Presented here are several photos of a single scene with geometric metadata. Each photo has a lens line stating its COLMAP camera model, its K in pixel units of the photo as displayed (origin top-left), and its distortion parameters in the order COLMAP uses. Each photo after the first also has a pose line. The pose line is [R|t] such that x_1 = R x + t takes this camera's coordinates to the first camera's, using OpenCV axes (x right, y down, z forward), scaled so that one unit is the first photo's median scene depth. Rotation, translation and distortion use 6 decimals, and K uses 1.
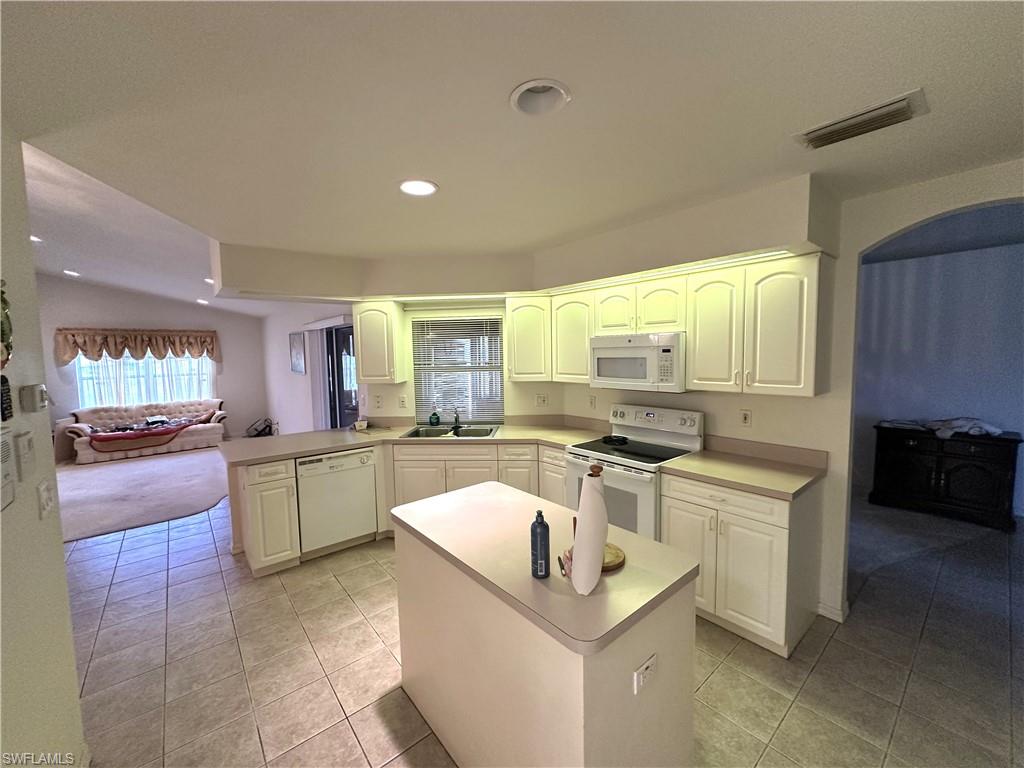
lens RADIAL K [[409.0, 0, 512.0], [0, 409.0, 384.0], [0, 0, 1]] dist [-0.002652, -0.000295]
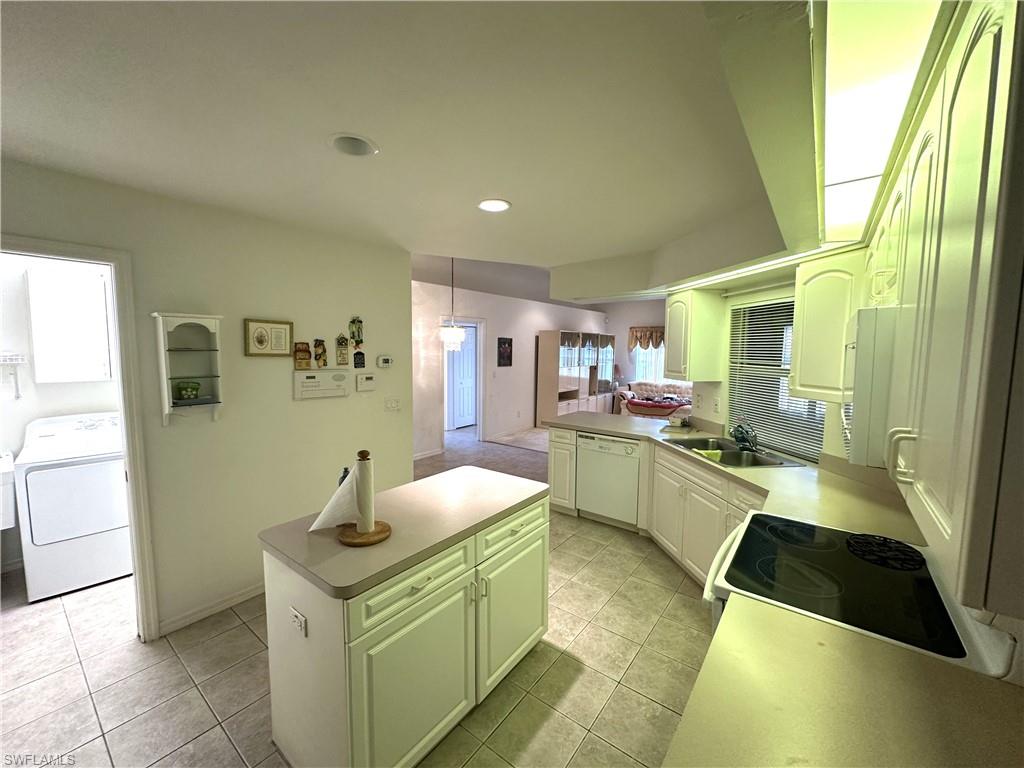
lens RADIAL K [[409.0, 0, 512.0], [0, 409.0, 384.0], [0, 0, 1]] dist [-0.002652, -0.000295]
pose [[0.221643, 0.106657, -0.969277, 0.276361], [-0.088009, 0.992132, 0.089048, -0.023335], [0.971148, 0.065568, 0.229286, 0.231767]]
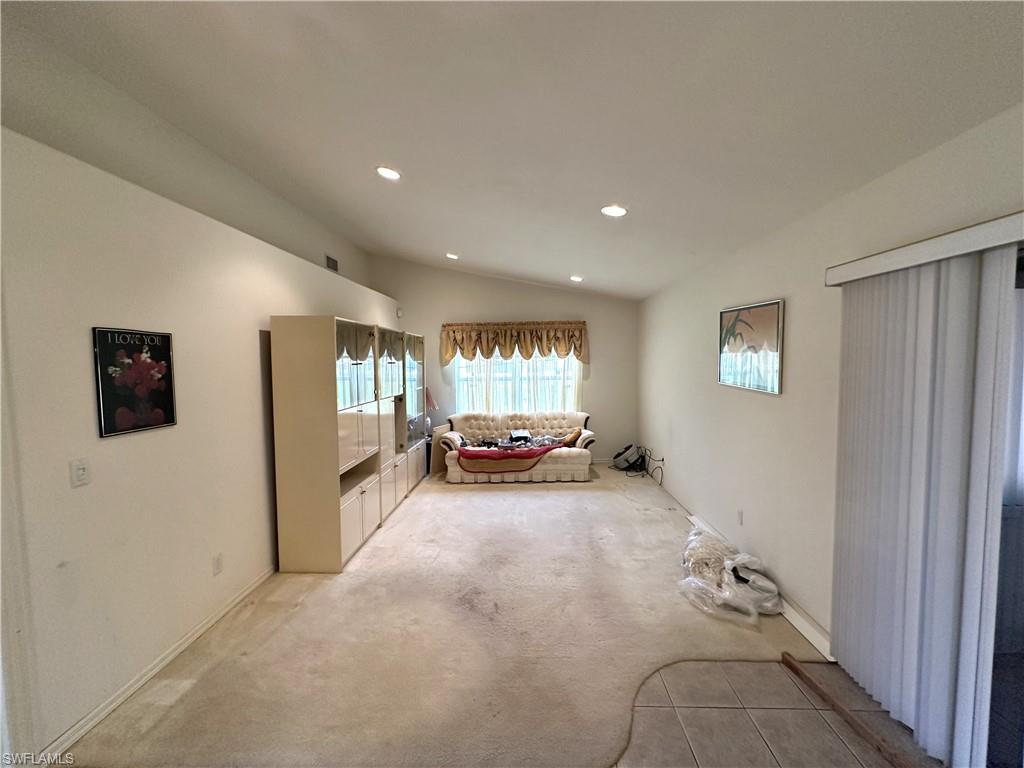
lens RADIAL K [[409.0, 0, 512.0], [0, 409.0, 384.0], [0, 0, 1]] dist [-0.002652, -0.000295]
pose [[0.741321, 0.045667, -0.669595, -0.371098], [-0.047191, 0.998760, 0.015870, -0.024757], [0.669490, 0.019834, 0.742557, 0.415807]]
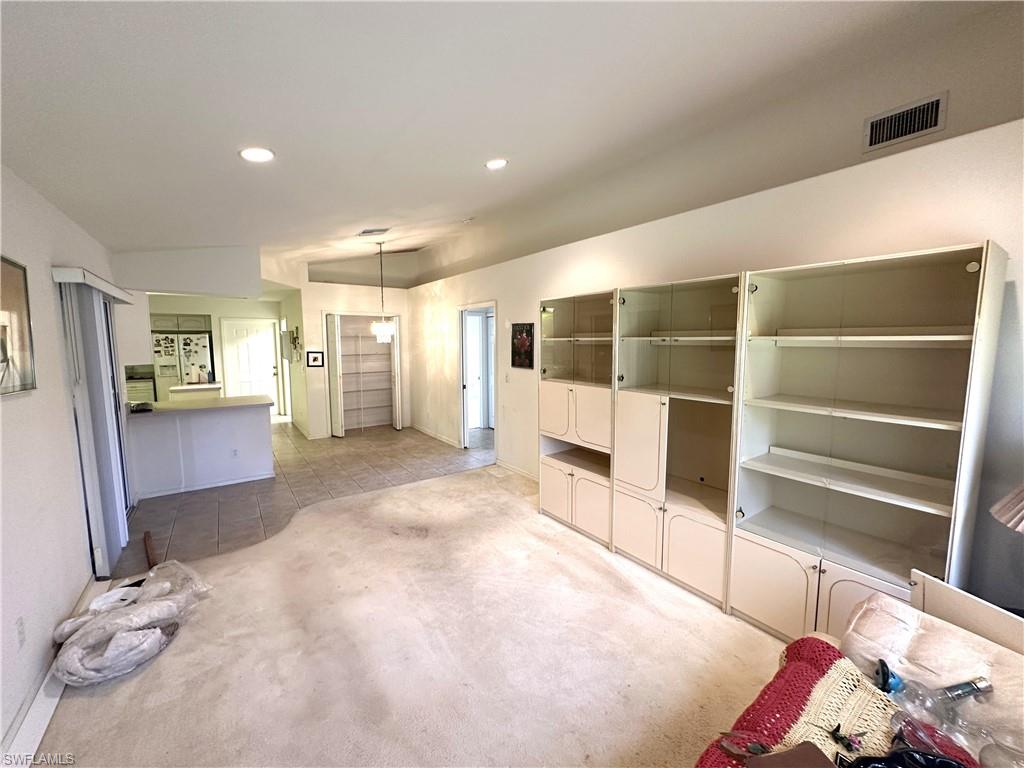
lens RADIAL K [[409.0, 0, 512.0], [0, 409.0, 384.0], [0, 0, 1]] dist [-0.002652, -0.000295]
pose [[-0.996952, 0.011610, 0.077145, -0.811104], [0.025275, 0.983597, 0.178601, -0.068790], [-0.073806, 0.180007, -0.980893, 1.137563]]
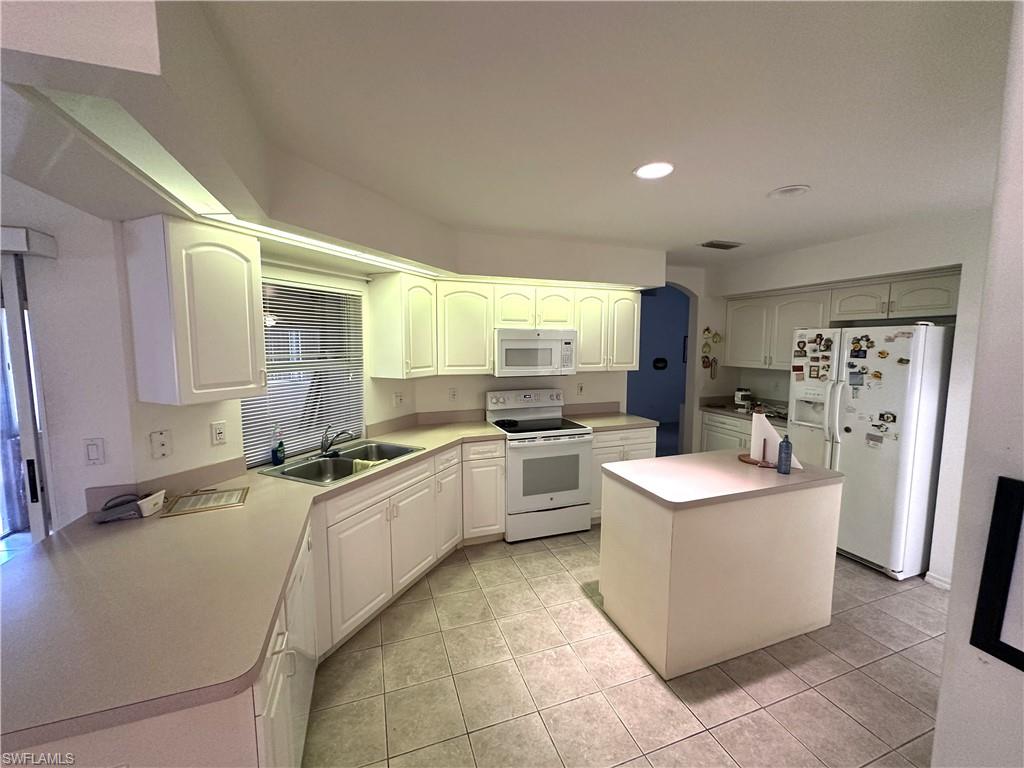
lens RADIAL K [[409.0, 0, 512.0], [0, 409.0, 384.0], [0, 0, 1]] dist [-0.002652, -0.000295]
pose [[0.342773, -0.073100, 0.936570, -0.368955], [0.063960, 0.996470, 0.054366, -0.013460], [-0.937238, 0.041268, 0.346239, 0.285492]]
